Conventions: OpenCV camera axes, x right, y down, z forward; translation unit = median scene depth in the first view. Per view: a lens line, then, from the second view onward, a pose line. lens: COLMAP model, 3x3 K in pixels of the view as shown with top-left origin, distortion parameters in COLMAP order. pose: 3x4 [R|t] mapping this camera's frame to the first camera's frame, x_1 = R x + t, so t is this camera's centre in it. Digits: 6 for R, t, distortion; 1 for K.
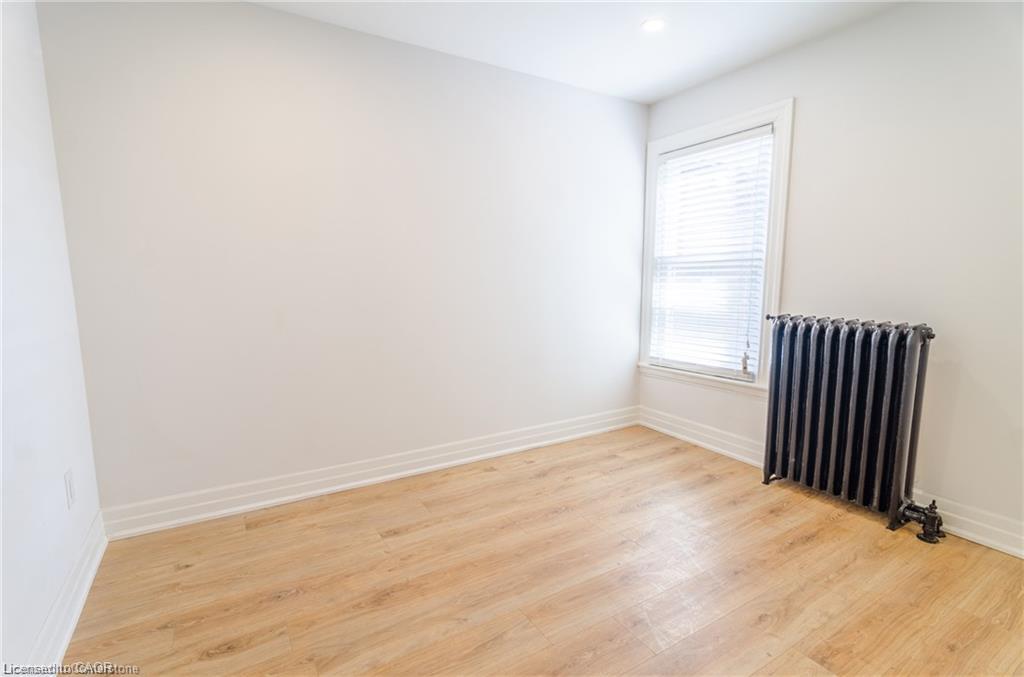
lens RADIAL K [[488.3, 0, 511.3], [0, 488.3, 341.0], [0, 0, 1]] dist [0.002366, -0.000335]
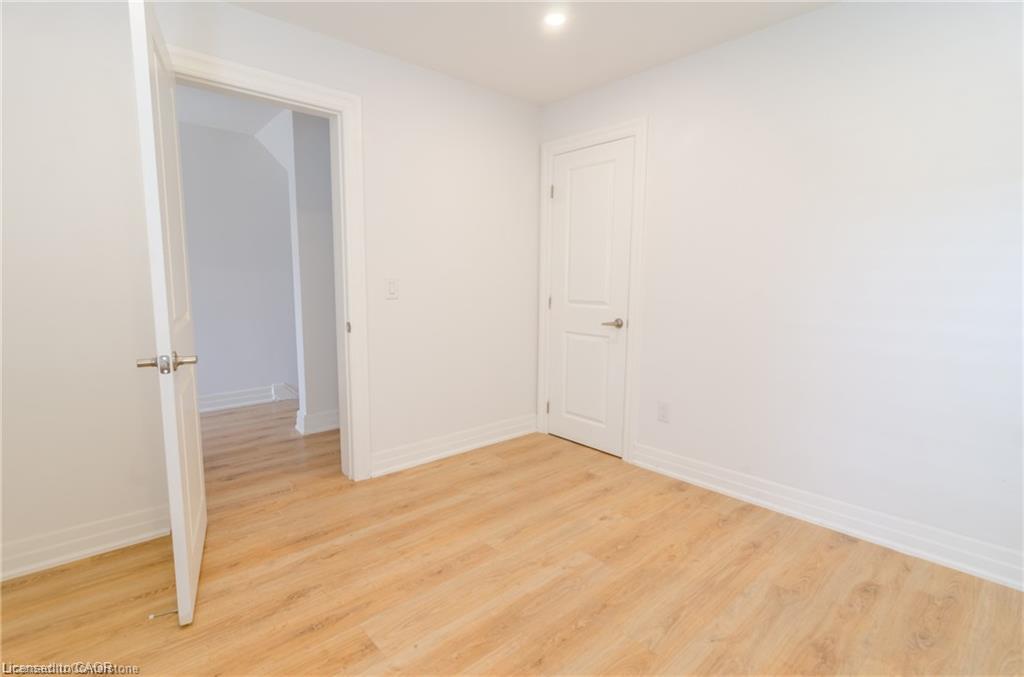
lens RADIAL K [[488.3, 0, 512.5], [0, 488.3, 338.4], [0, 0, 1]] dist [0.002366, -0.000335]
pose [[-0.986488, 0.018909, -0.162736, 0.458640], [-0.020875, 0.970714, 0.239329, -0.242480], [0.162496, 0.239493, -0.957203, 1.789895]]
